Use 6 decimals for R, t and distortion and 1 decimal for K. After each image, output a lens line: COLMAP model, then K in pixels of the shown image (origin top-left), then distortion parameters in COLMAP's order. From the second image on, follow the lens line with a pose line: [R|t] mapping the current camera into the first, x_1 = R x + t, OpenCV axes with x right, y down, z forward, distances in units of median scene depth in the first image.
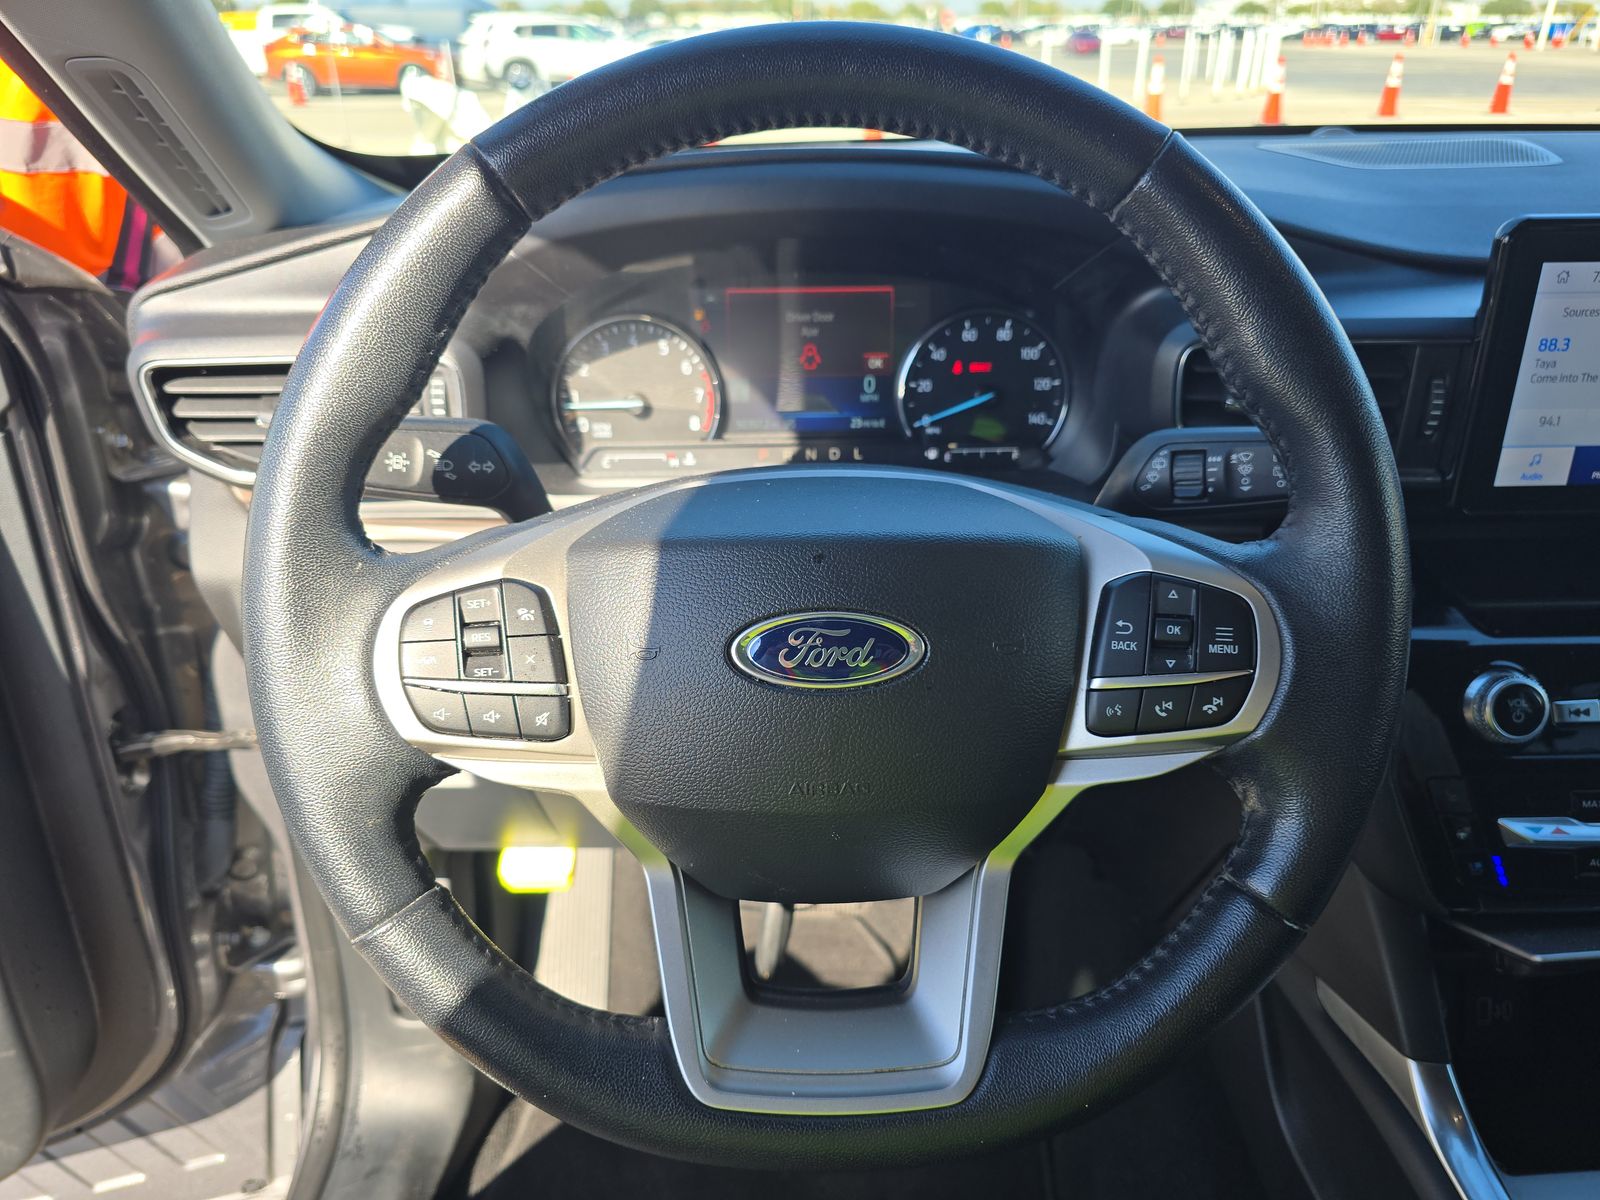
lens RADIAL K [[1063.9, 0, 793.1], [0, 1063.9, 594.9], [0, 0, 1]] dist [0.024127, -0.017058]
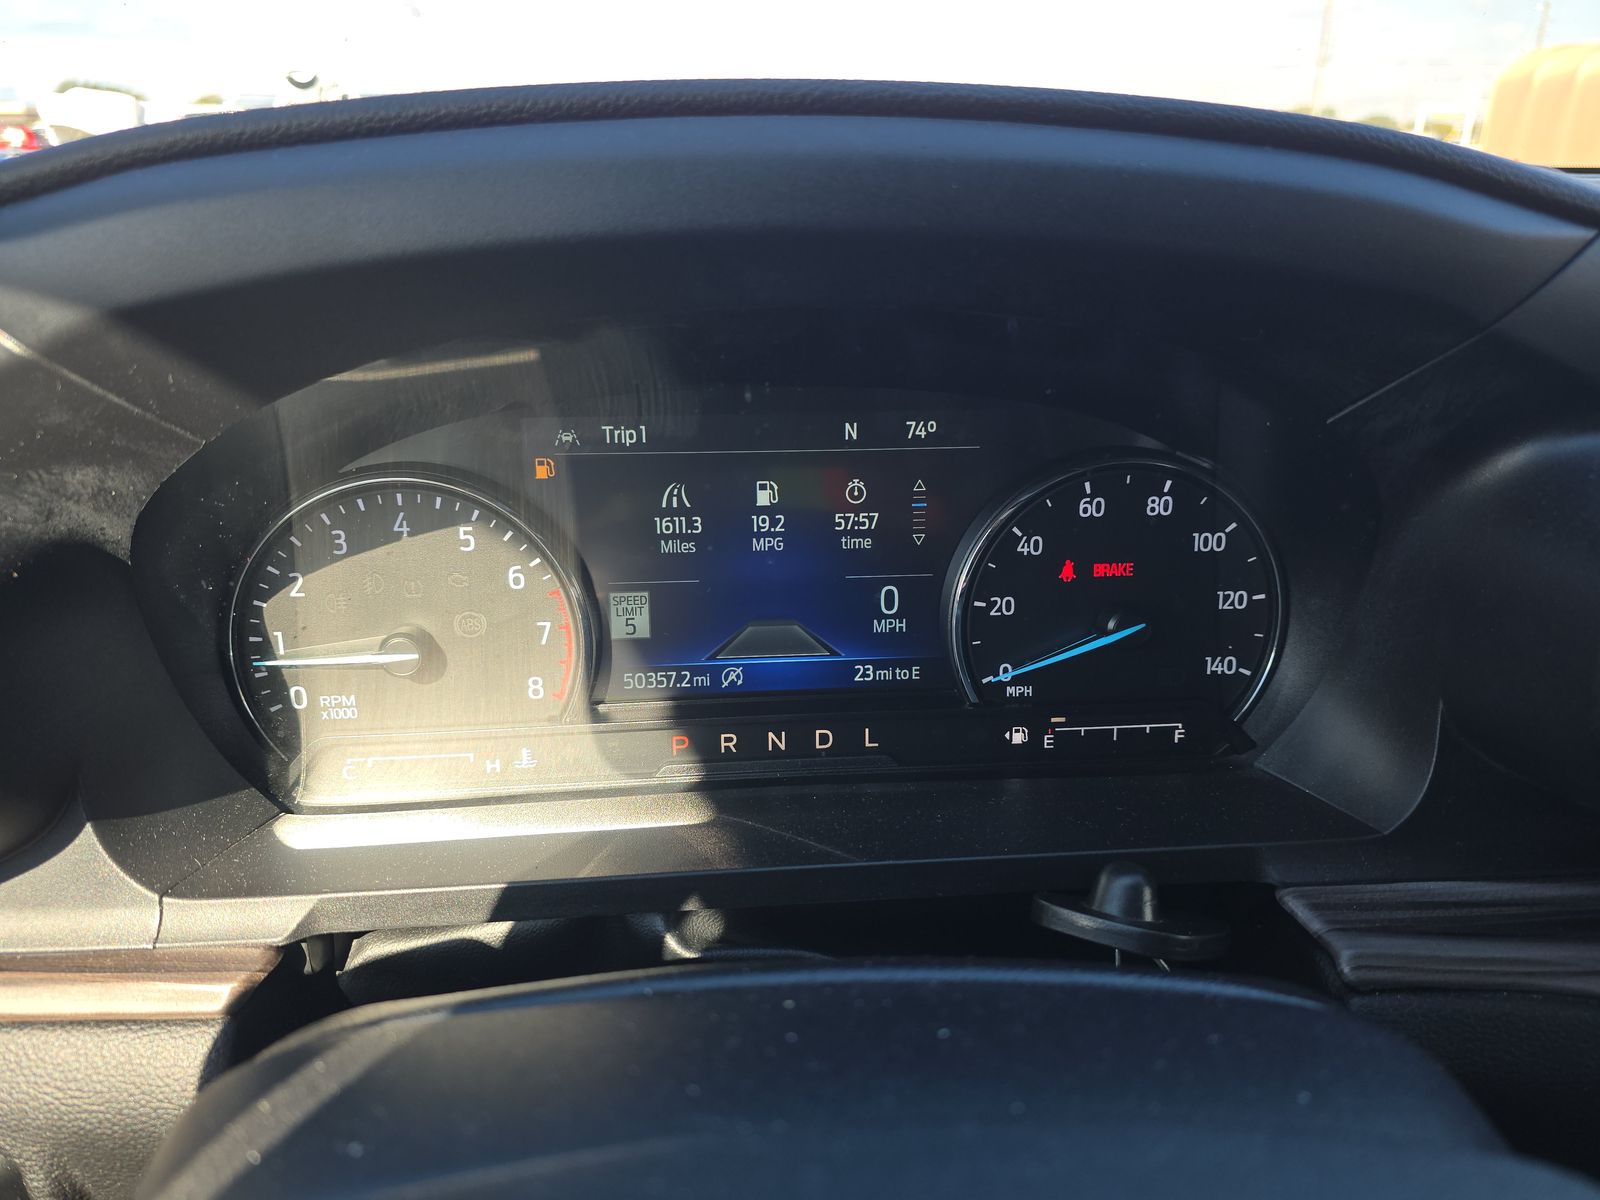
lens RADIAL K [[1063.9, 0, 806.1], [0, 1063.9, 597.0], [0, 0, 1]] dist [0.024127, -0.017058]
pose [[0.996705, -0.017449, 0.079213, -0.008368], [0.024077, 0.996216, -0.083507, -0.162790], [-0.077456, 0.085139, 0.993354, 0.515304]]
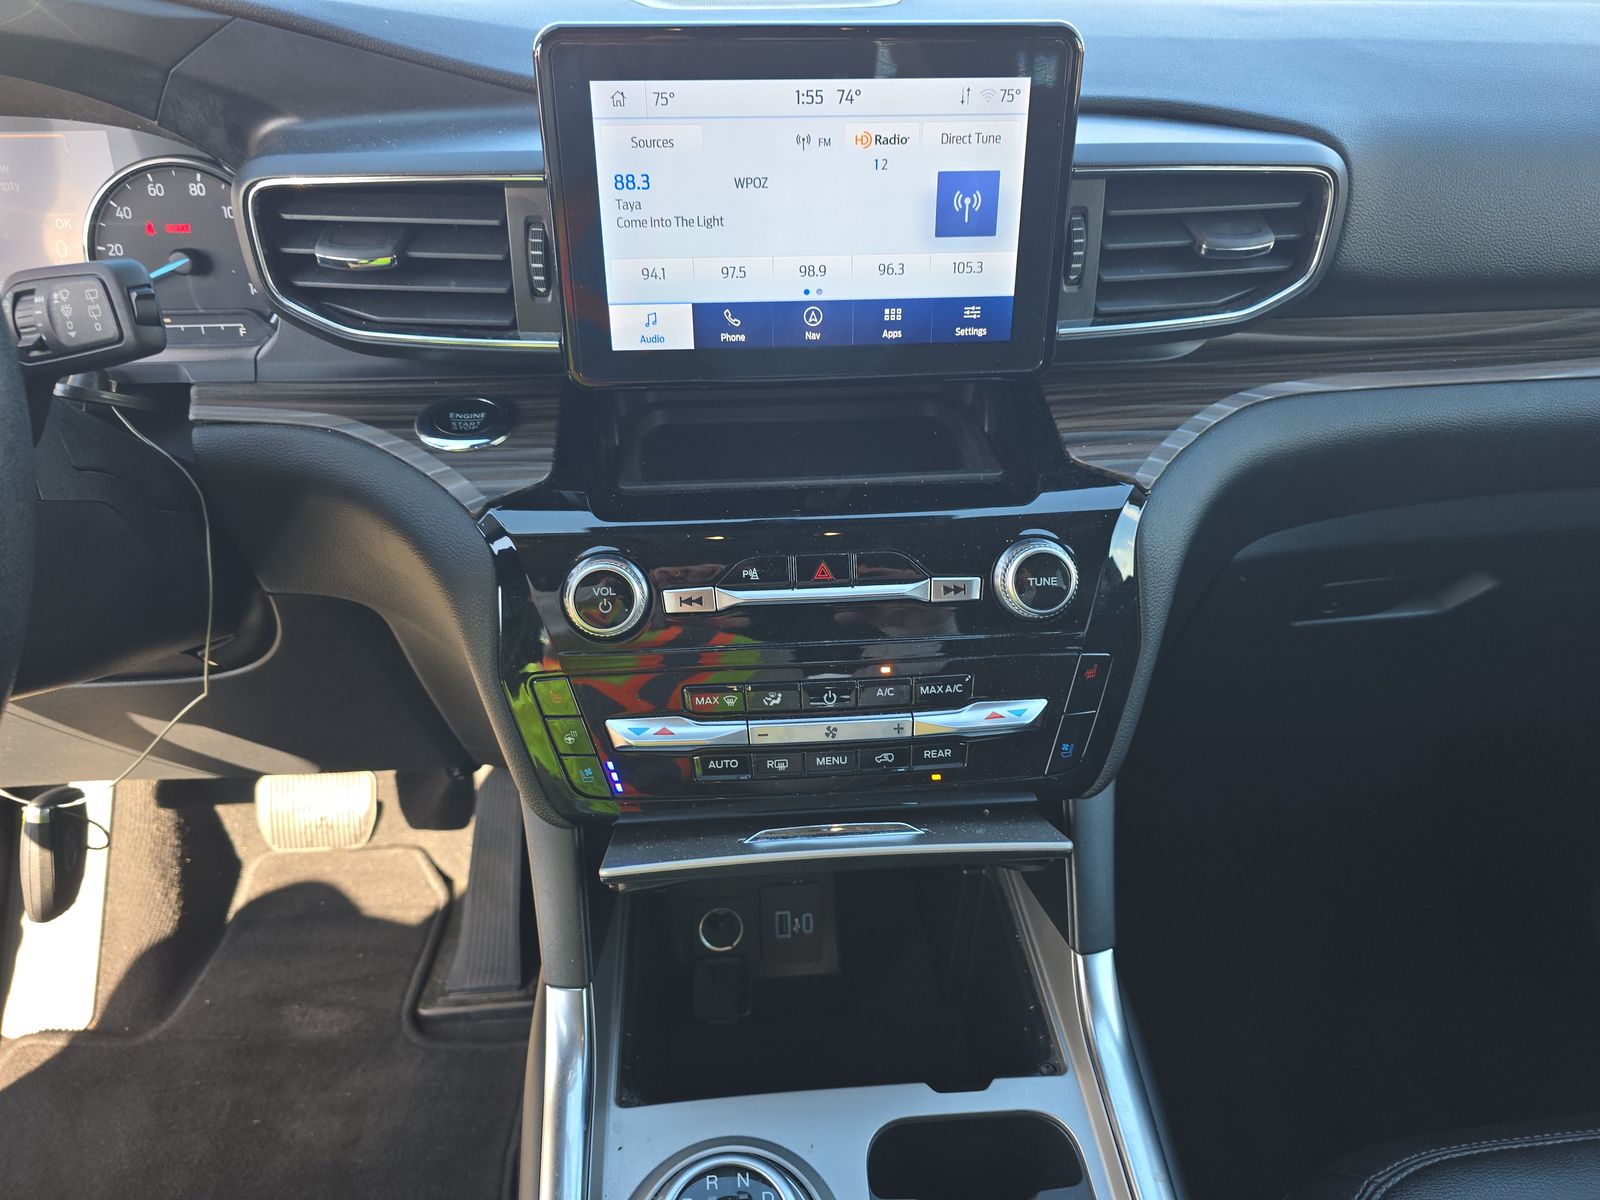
lens RADIAL K [[1063.9, 0, 797.1], [0, 1063.9, 609.6], [0, 0, 1]] dist [0.024127, -0.017058]
pose [[0.999085, -0.018892, 0.038379, 0.645614], [0.016153, 0.997383, 0.070474, 0.044733], [-0.039610, -0.069789, 0.996775, 0.081234]]
